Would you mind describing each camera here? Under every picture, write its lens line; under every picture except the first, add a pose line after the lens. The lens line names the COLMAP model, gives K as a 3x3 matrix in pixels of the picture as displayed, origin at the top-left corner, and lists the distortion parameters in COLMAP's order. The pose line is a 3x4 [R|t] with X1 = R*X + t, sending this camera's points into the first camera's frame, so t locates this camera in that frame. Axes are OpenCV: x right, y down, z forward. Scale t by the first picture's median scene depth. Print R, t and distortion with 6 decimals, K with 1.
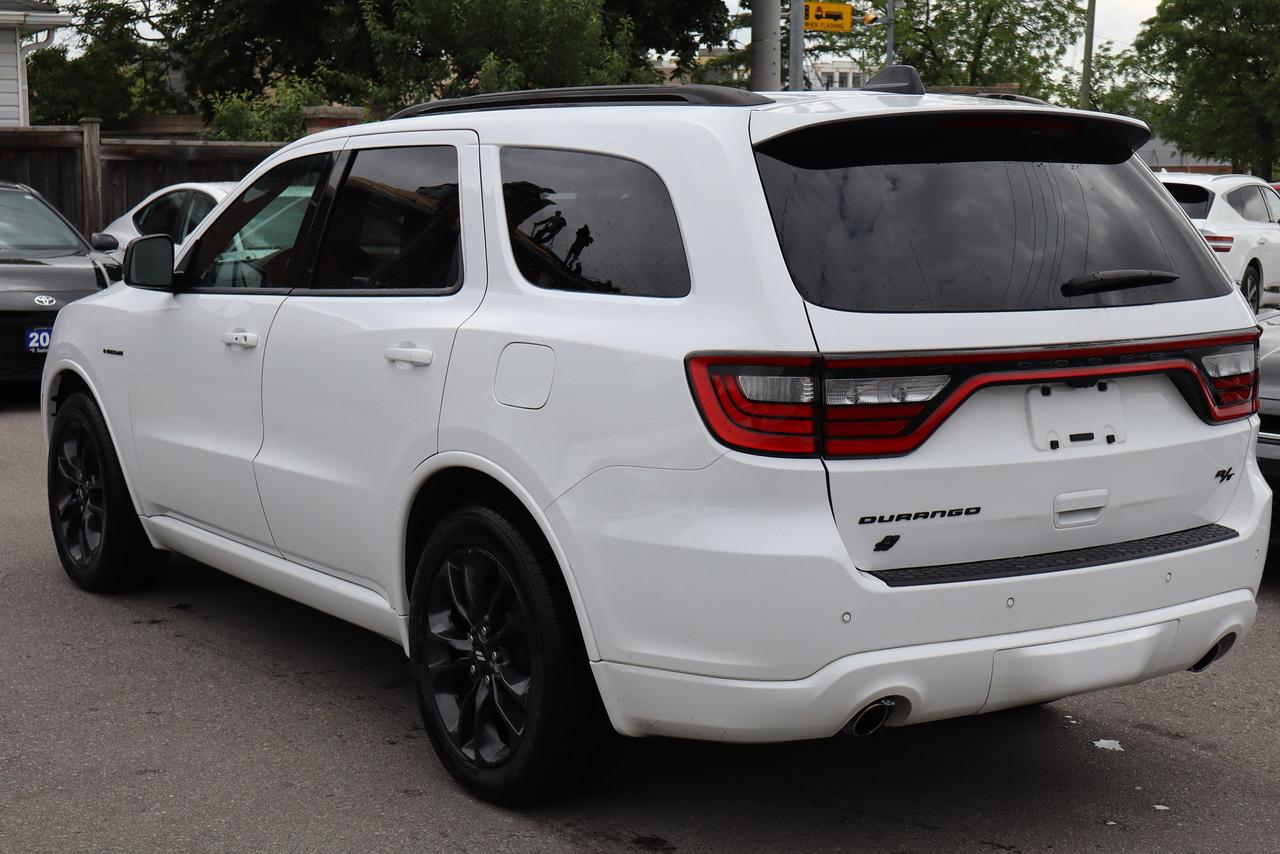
lens RADIAL K [[2122.4, 0, 646.5], [0, 2122.4, 426.5], [0, 0, 1]] dist [-0.063001, 0.000000]
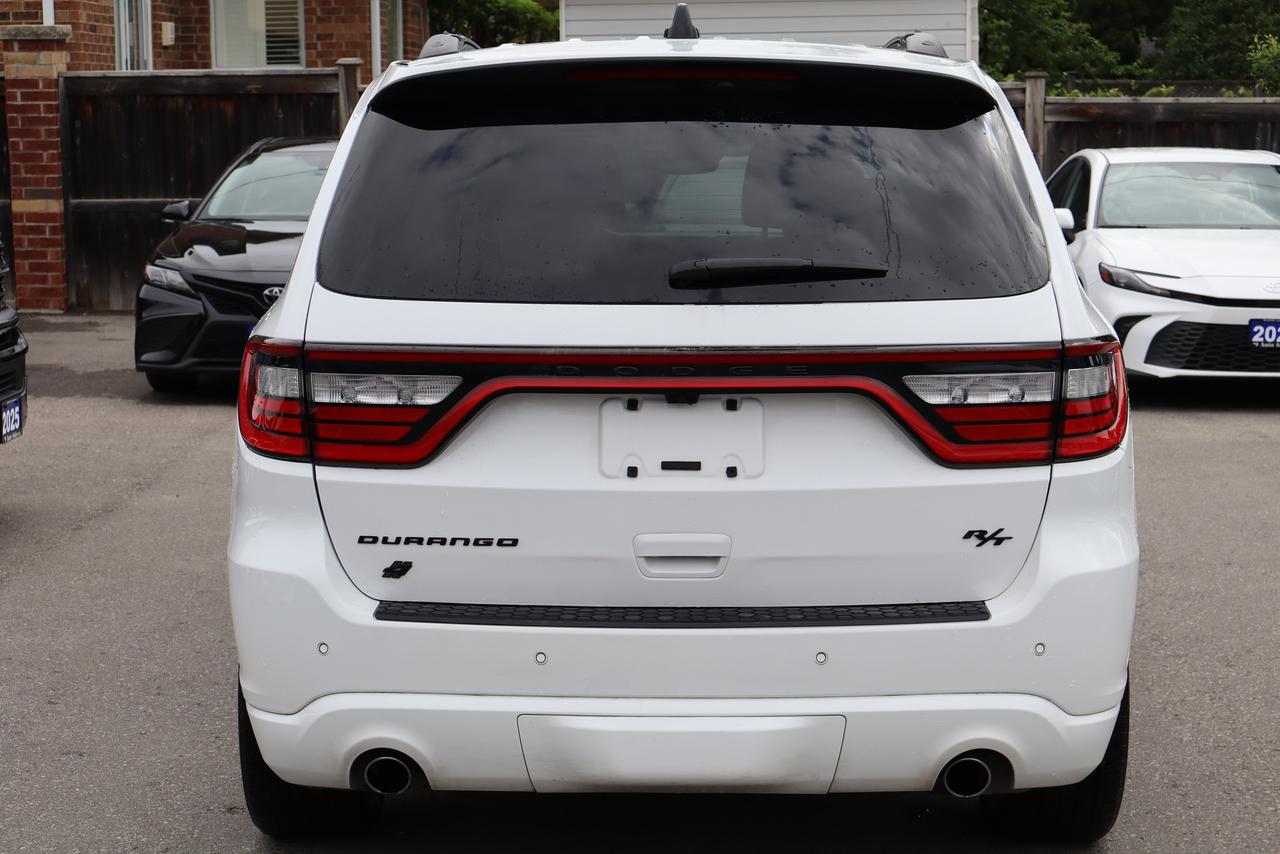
lens RADIAL K [[2529.6, 0, 630.3], [0, 2529.6, 427.1], [0, 0, 1]] dist [0.041557, 0.000000]
pose [[0.825183, 0.063655, -0.561268, 0.727587], [-0.066794, 0.997655, 0.014945, -0.022546], [0.560903, 0.025157, 0.827499, 0.203506]]
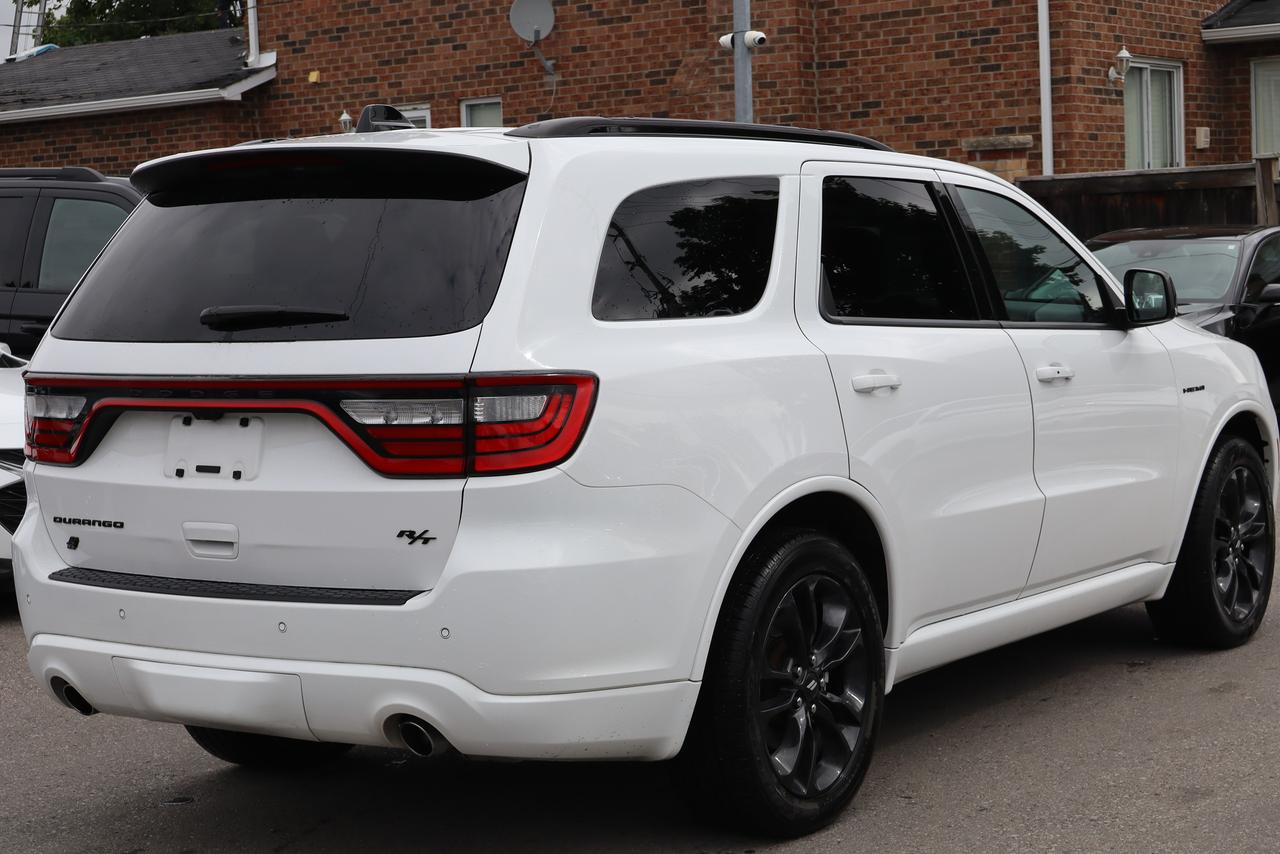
lens RADIAL K [[2365.7, 0, 643.9], [0, 2365.7, 424.0], [0, 0, 1]] dist [-0.023545, 0.000000]
pose [[0.385831, 0.053310, -0.921028, 1.335343], [-0.084086, 0.996206, 0.022437, -0.059744], [0.918729, 0.068789, 0.388850, 0.755563]]
